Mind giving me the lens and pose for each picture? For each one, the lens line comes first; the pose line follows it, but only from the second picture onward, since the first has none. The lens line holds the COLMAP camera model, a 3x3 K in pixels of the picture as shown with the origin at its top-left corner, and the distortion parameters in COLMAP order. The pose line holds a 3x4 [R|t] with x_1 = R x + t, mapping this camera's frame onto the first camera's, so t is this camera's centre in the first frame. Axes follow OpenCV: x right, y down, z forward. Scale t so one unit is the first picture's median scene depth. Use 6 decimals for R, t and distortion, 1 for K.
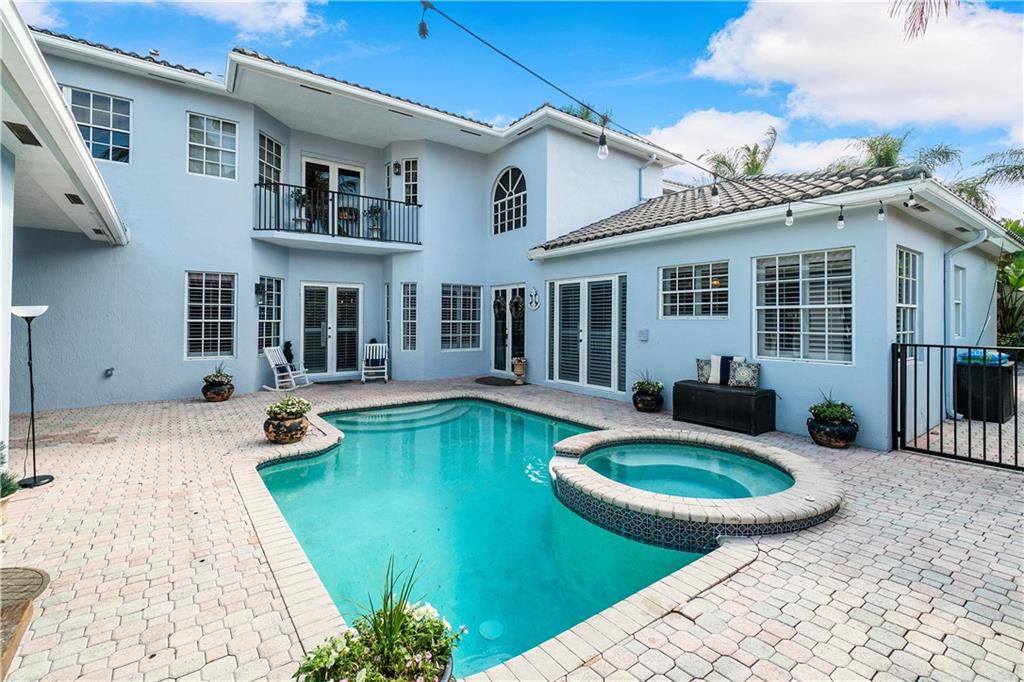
lens RADIAL K [[466.6, 0, 516.8], [0, 466.6, 317.2], [0, 0, 1]] dist [0.001360, 0.000264]
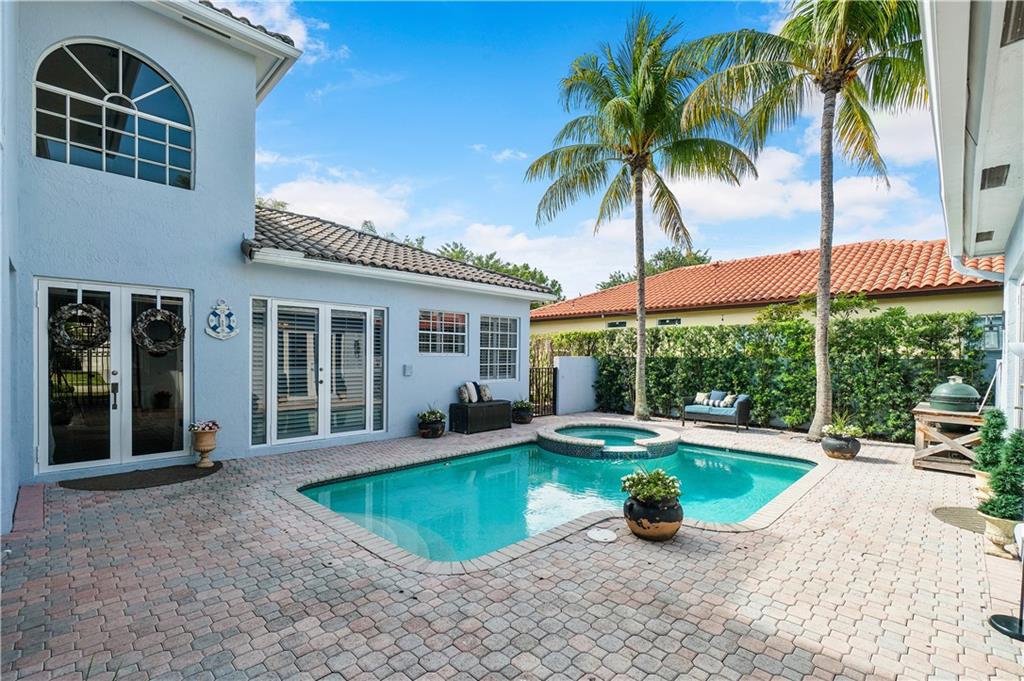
lens RADIAL K [[452.4, 0, 518.3], [0, 452.4, 359.4], [0, 0, 1]] dist [-0.000701, -0.000088]
pose [[-0.164649, -0.009800, 0.986304, -0.320090], [-0.014711, 0.999864, 0.007479, 0.000986], [-0.986242, -0.013278, -0.164771, 0.373529]]
